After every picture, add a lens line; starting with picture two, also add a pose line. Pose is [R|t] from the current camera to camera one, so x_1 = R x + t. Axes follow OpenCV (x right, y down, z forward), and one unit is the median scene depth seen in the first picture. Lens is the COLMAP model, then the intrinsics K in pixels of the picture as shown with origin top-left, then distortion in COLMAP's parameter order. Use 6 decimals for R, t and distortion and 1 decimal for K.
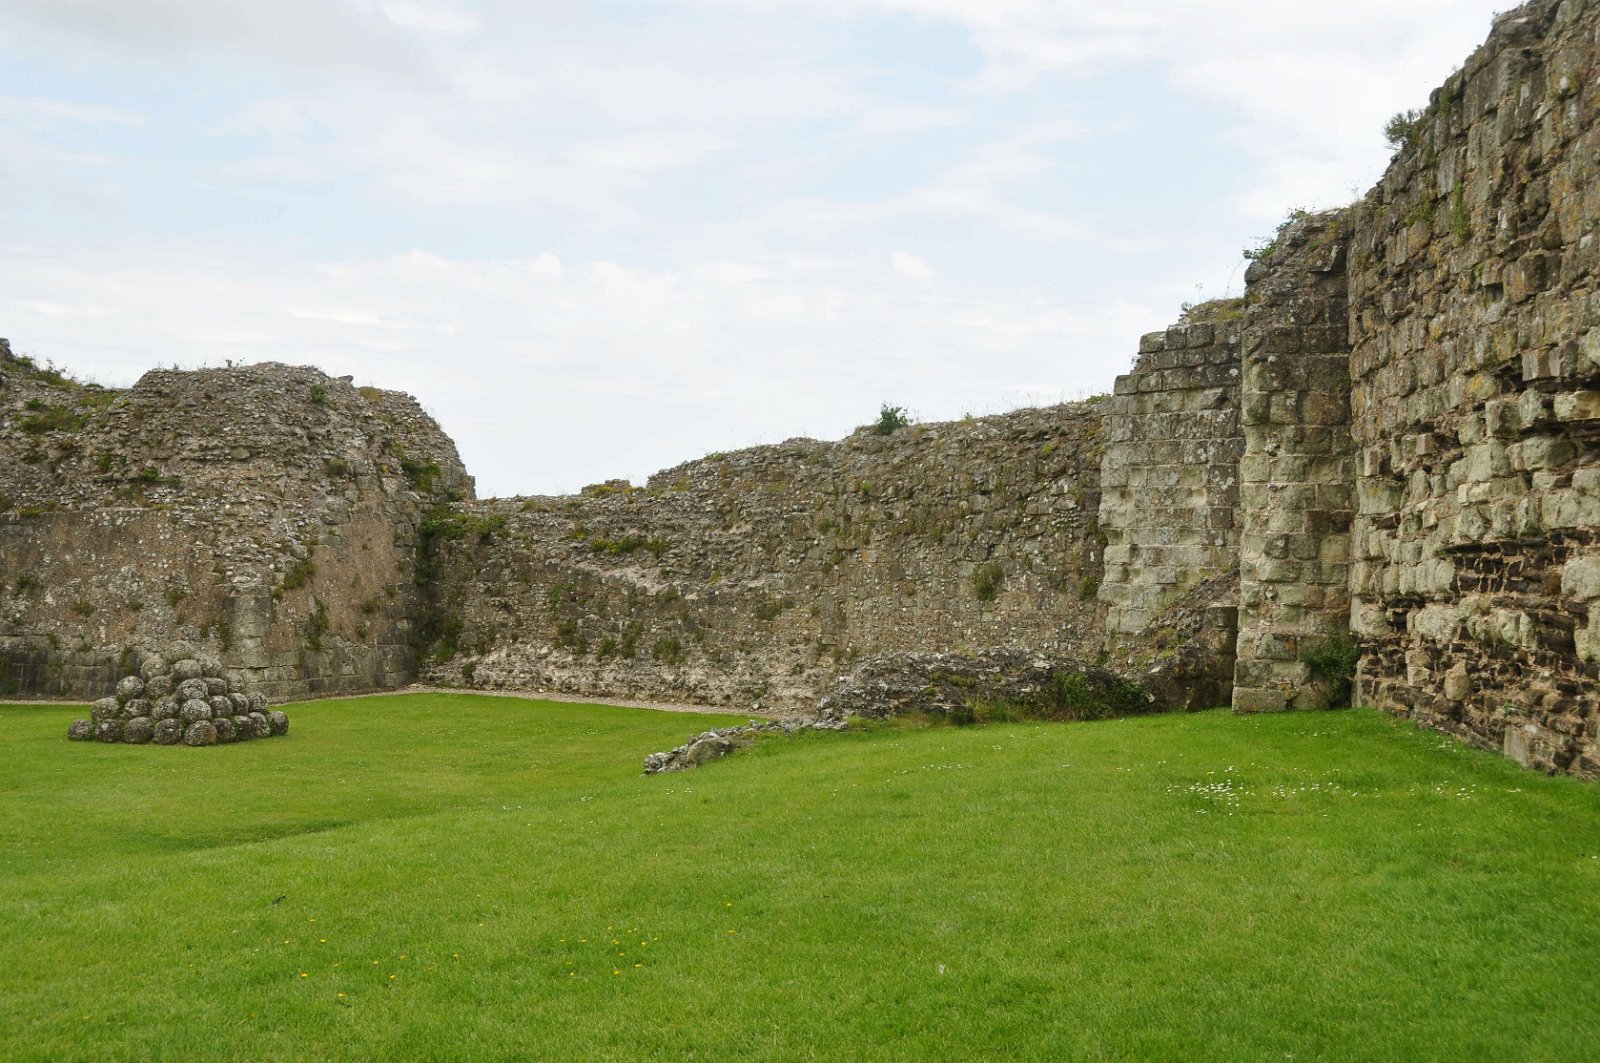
lens RADIAL K [[2155.5, 0, 800.0], [0, 2155.5, 531.5], [0, 0, 1]] dist [0.152385, 0.072386]
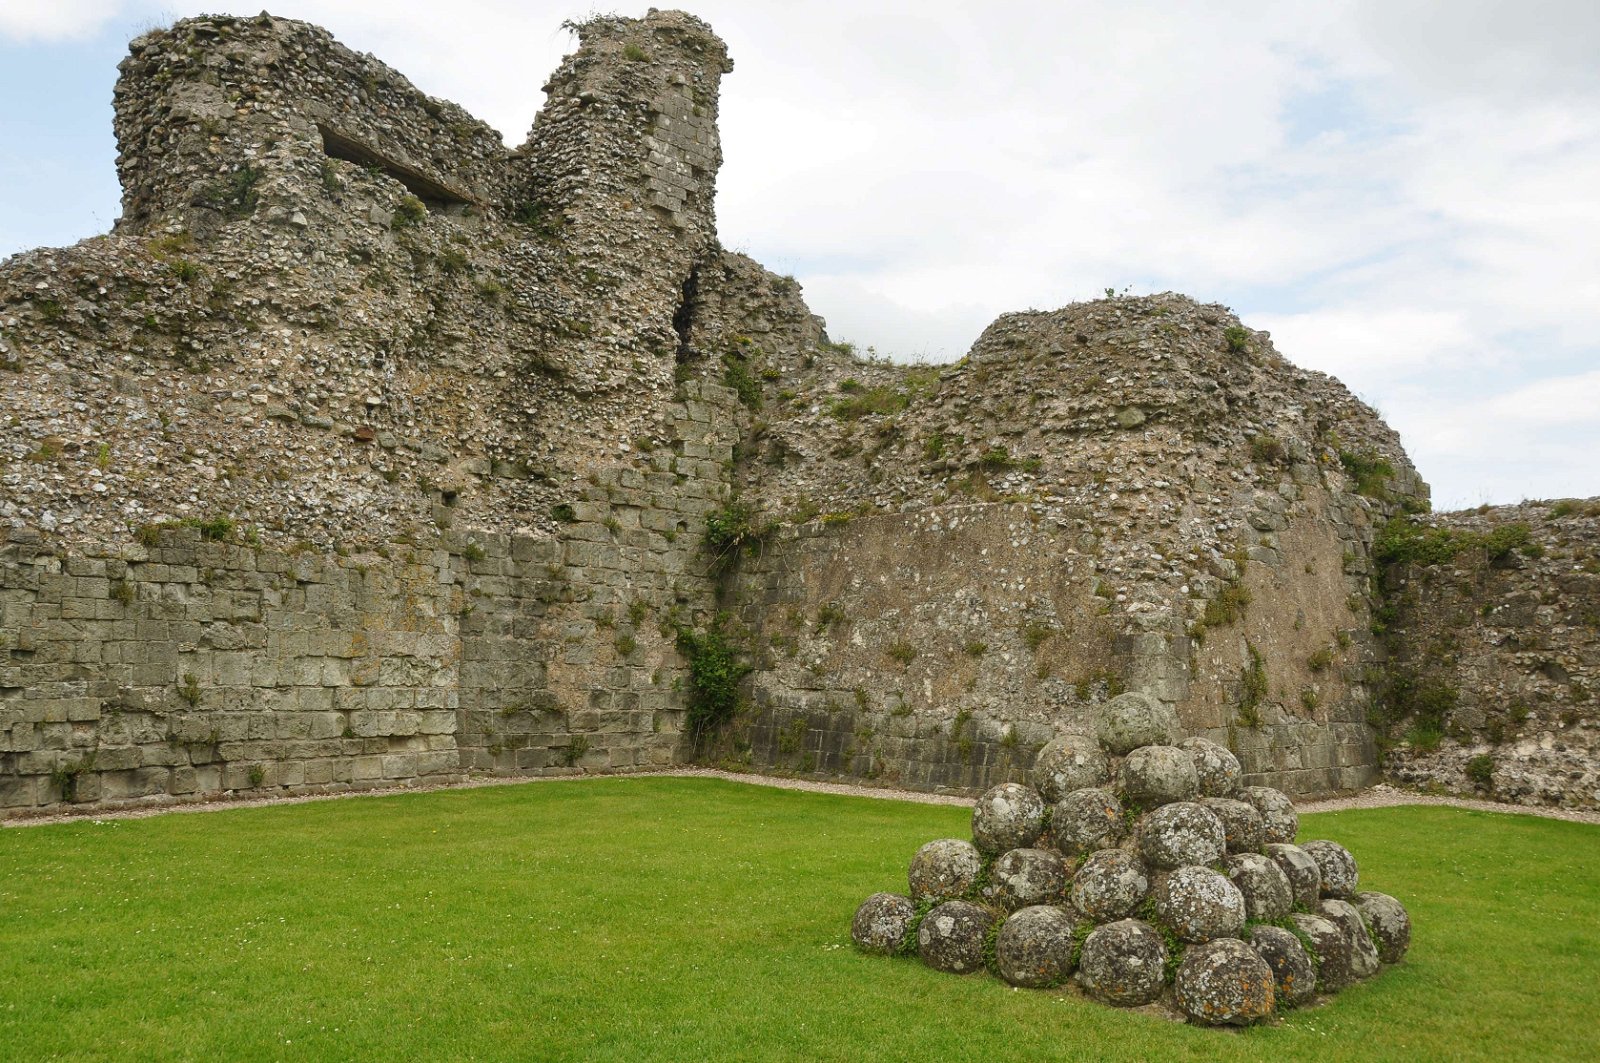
lens RADIAL K [[2418.1, 0, 800.0], [0, 2418.1, 531.5], [0, 0, 1]] dist [-0.132159, 0.158432]
pose [[0.935742, 0.009506, -0.352557, -0.094010], [-0.019170, 0.999530, -0.023928, 0.016373], [0.352164, 0.029149, 0.935484, 0.290713]]
